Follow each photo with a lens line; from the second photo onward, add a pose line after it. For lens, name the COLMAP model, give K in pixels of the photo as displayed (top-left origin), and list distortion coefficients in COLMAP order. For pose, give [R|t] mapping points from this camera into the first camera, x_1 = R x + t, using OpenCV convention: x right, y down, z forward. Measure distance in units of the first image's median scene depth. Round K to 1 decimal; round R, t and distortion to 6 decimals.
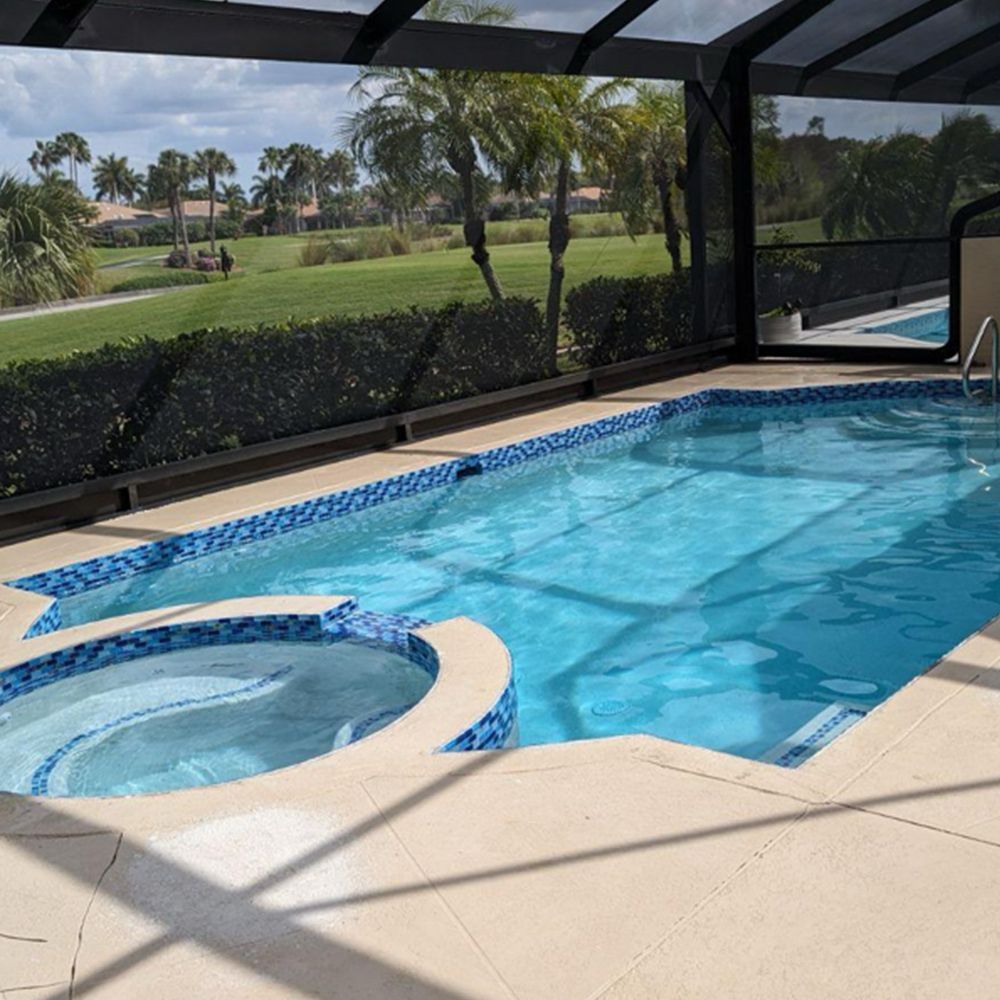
lens RADIAL K [[622.4, 0, 487.1], [0, 622.4, 502.0], [0, 0, 1]] dist [0.042581, -0.037027]
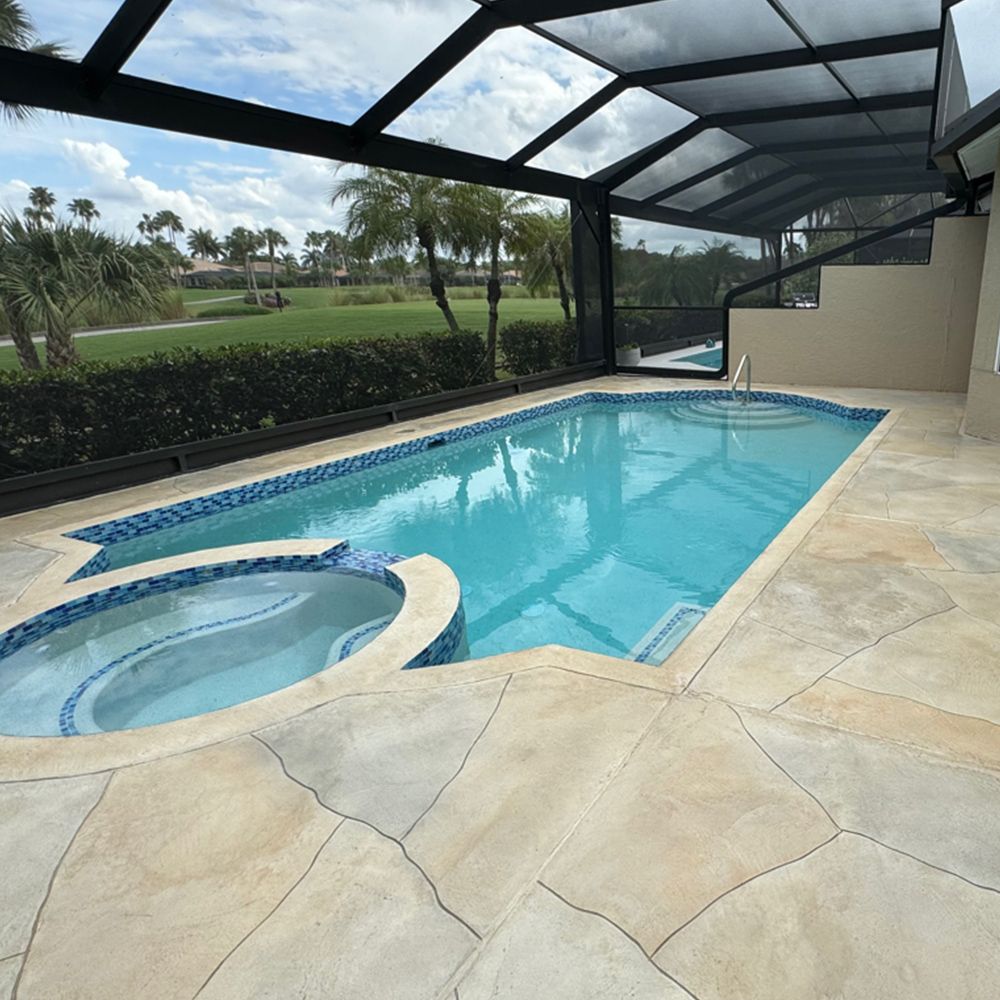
lens RADIAL K [[842.6, 0, 500.0], [0, 842.6, 500.0], [0, 0, 1]] dist [-0.001329, 0.002070]
pose [[0.981762, 0.002189, 0.190104, -0.274488], [0.016840, 0.995002, -0.098425, 0.298520], [-0.189369, 0.099832, 0.976818, -1.018450]]
